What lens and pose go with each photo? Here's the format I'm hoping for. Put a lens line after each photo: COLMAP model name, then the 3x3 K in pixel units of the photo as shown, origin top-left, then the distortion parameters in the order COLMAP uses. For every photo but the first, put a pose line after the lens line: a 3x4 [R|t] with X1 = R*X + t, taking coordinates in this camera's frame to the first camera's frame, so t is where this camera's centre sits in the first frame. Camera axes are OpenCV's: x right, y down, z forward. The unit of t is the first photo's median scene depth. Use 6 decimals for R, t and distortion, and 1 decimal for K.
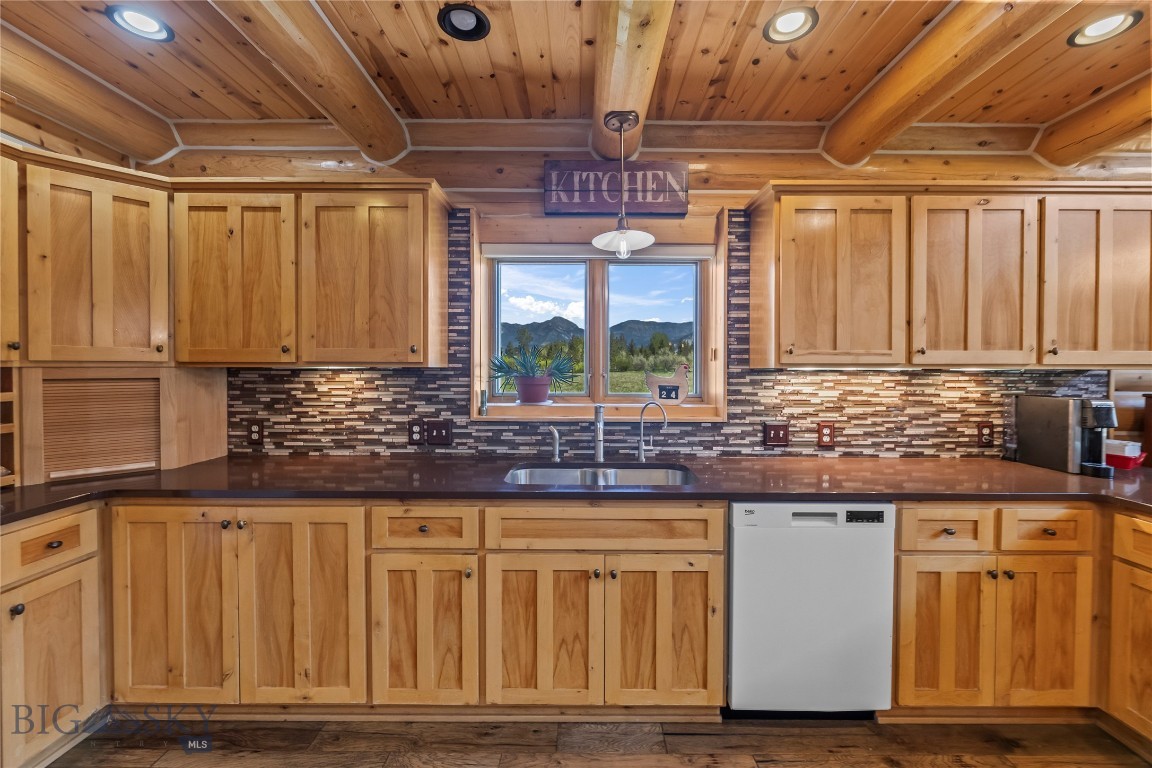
lens RADIAL K [[469.5, 0, 586.7], [0, 469.5, 375.2], [0, 0, 1]] dist [-0.002627, -0.000067]
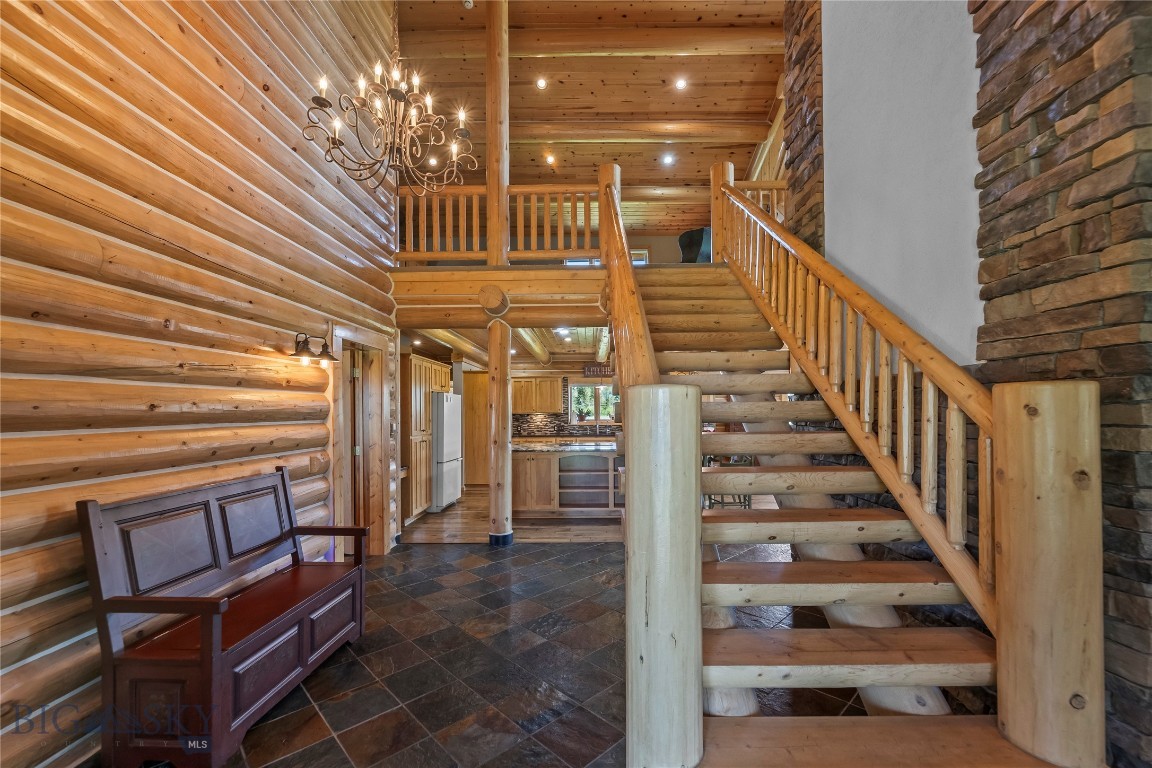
lens RADIAL K [[469.5, 0, 588.0], [0, 469.5, 412.9], [0, 0, 1]] dist [-0.002627, -0.000067]
pose [[0.999806, -0.013163, -0.014618, 0.002773], [0.012958, 0.999817, -0.014057, 0.046098], [0.014801, 0.013865, 0.999794, -3.417631]]
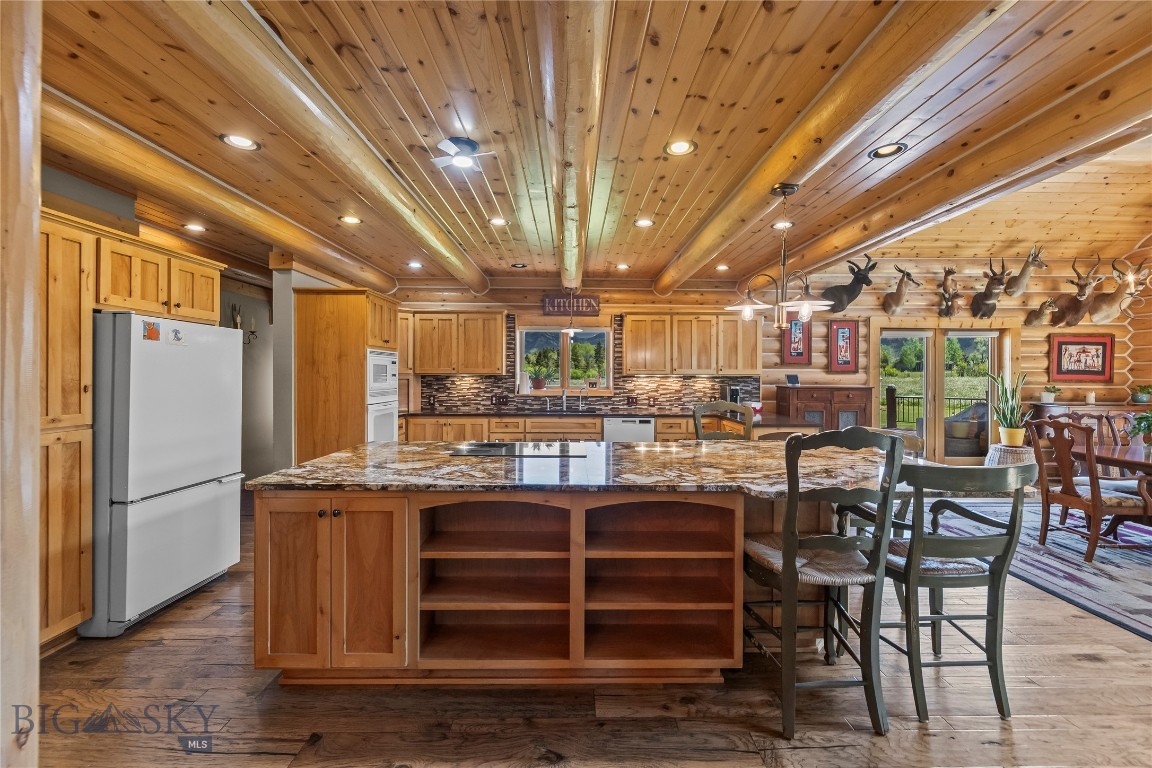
lens RADIAL K [[469.5, 0, 577.7], [0, 469.5, 377.6], [0, 0, 1]] dist [-0.002627, -0.000067]
pose [[0.999995, 0.000365, 0.003132, 0.091638], [-0.000335, 0.999952, -0.009777, 0.022836], [-0.003135, 0.009776, 0.999947, -1.616173]]
